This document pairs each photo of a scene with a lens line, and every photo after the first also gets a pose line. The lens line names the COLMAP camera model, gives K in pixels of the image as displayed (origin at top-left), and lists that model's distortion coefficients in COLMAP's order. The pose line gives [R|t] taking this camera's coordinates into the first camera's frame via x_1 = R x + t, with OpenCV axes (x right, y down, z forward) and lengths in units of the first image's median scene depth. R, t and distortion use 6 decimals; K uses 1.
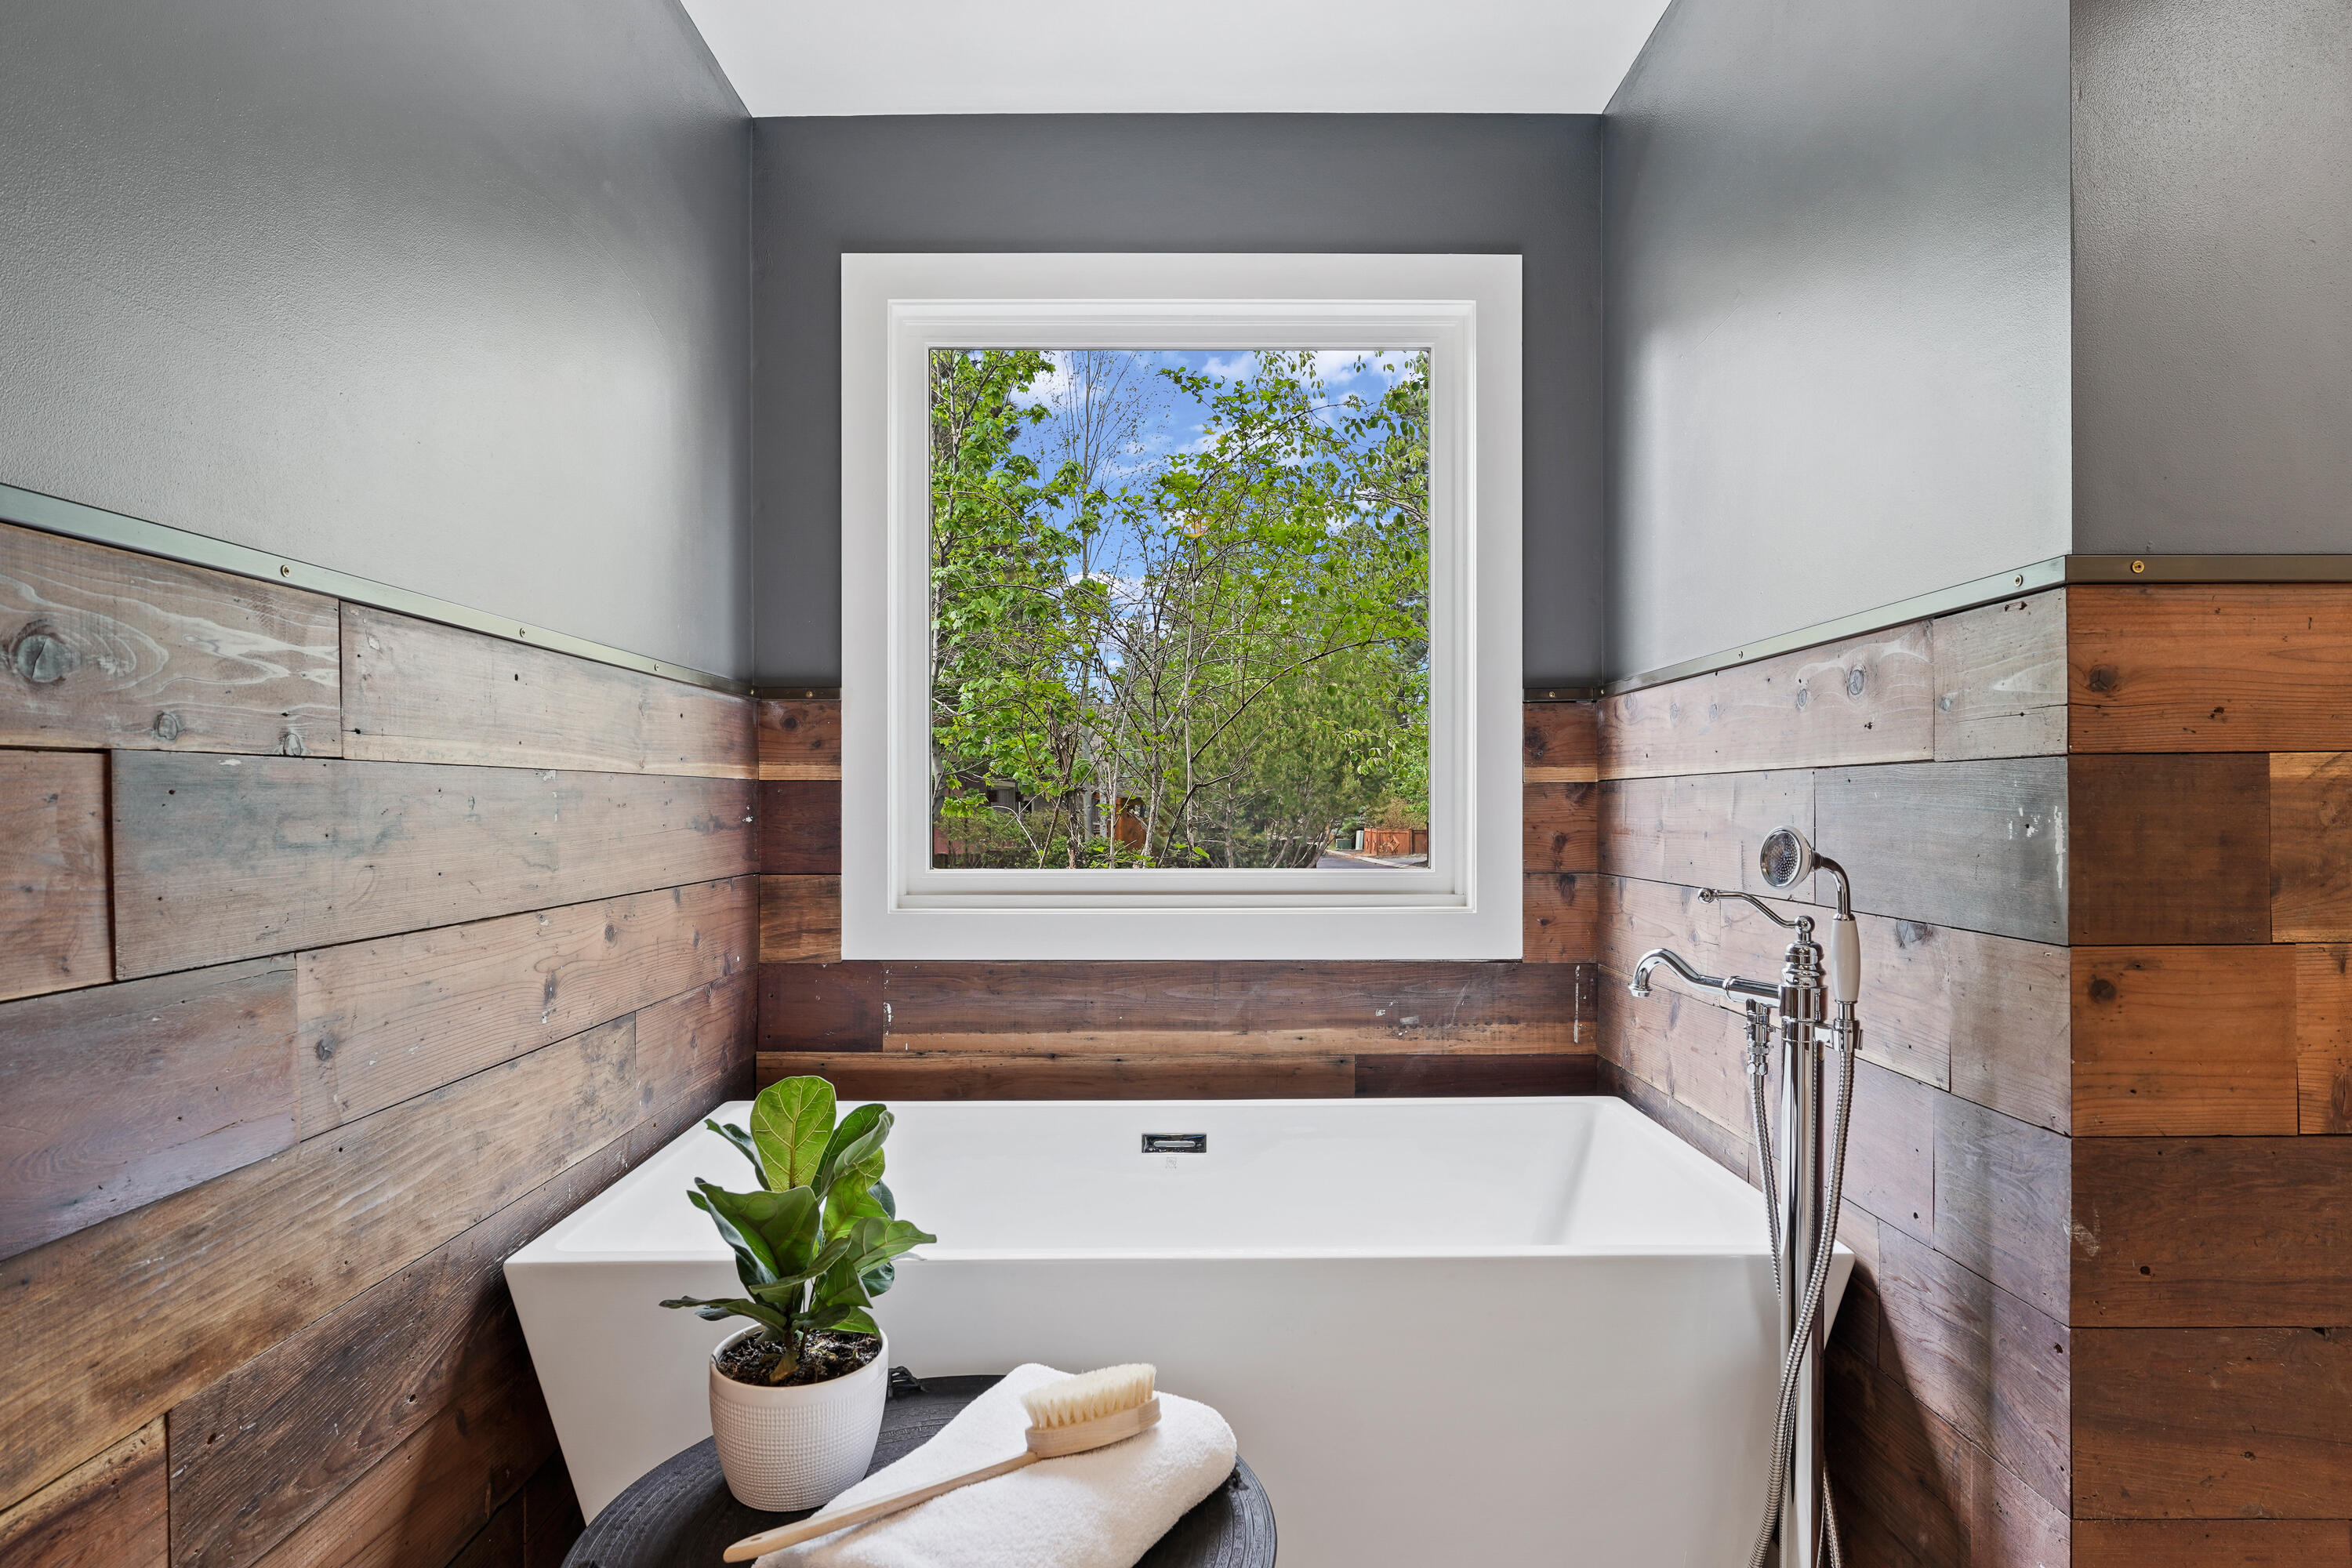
lens RADIAL K [[1327.6, 0, 1177.7], [0, 1327.6, 802.8], [0, 0, 1]] dist [-0.006563, 0.000364]
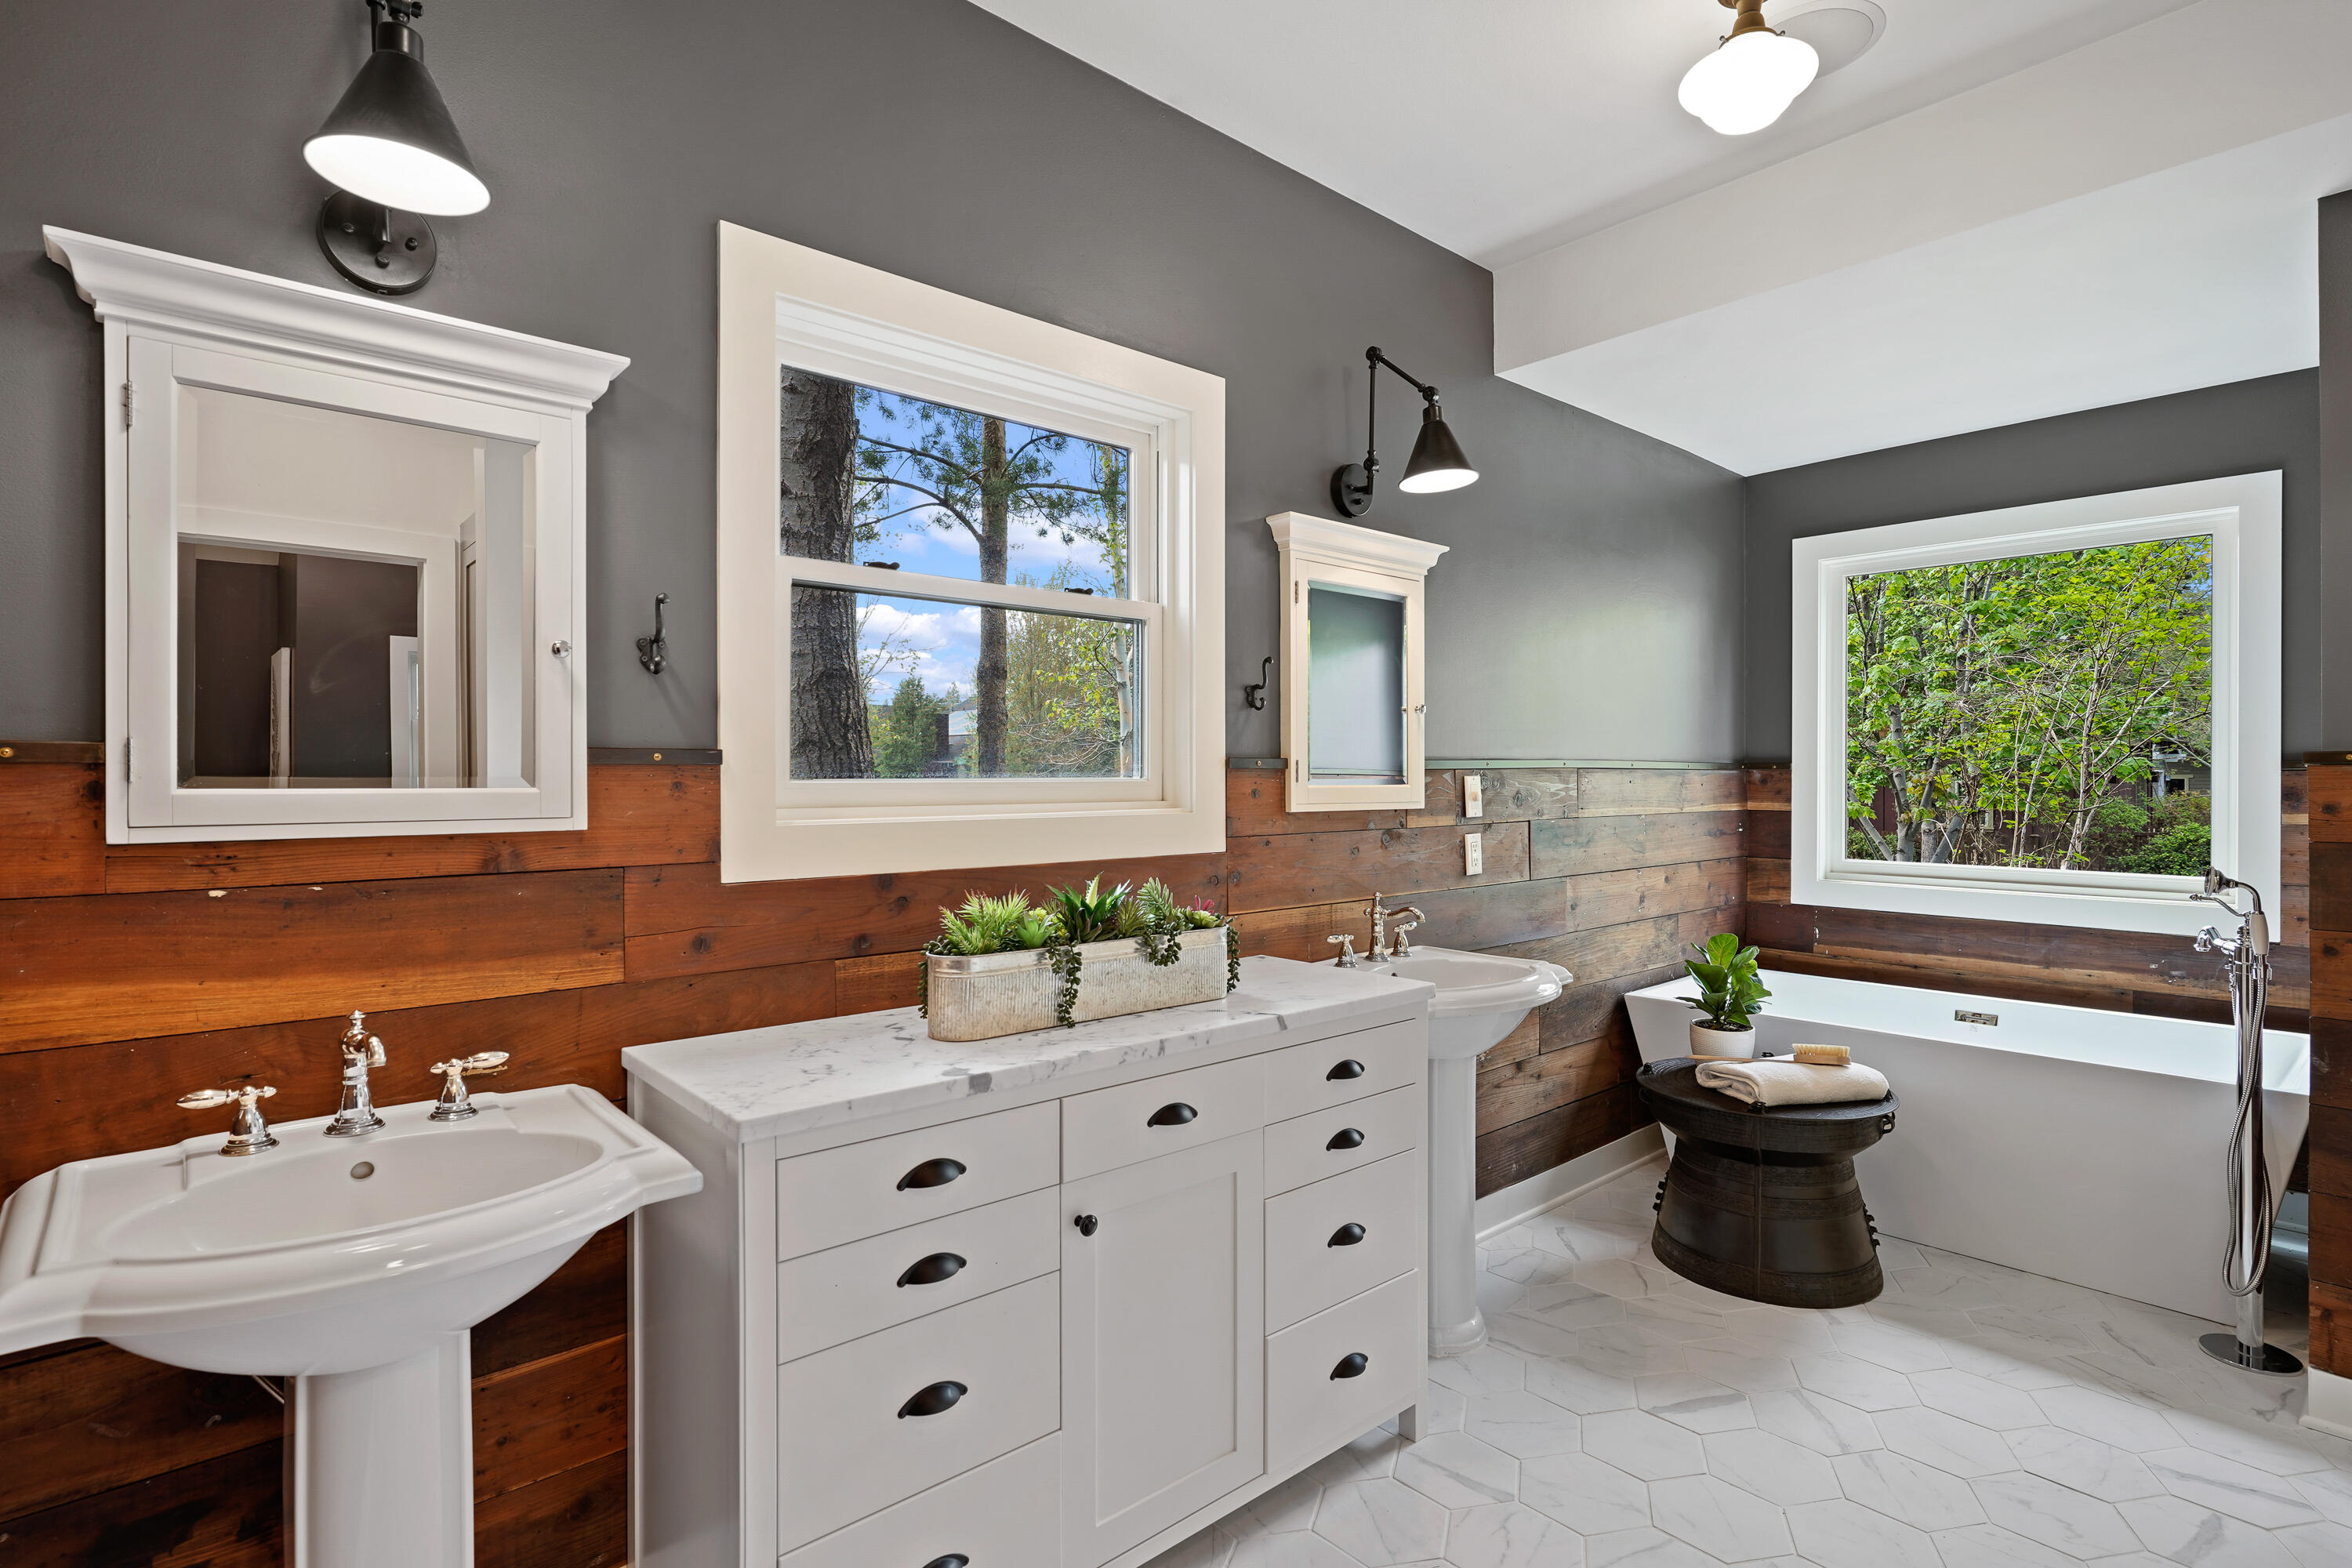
lens RADIAL K [[1145.5, 0, 1176.9], [0, 1145.5, 784.4], [0, 0, 1]] dist [-0.003706, 0.000113]
pose [[0.668649, 0.008855, -0.743525, 0.425577], [-0.003677, 0.999956, 0.008602, -0.073081], [0.743569, -0.003018, 0.668652, -0.859102]]
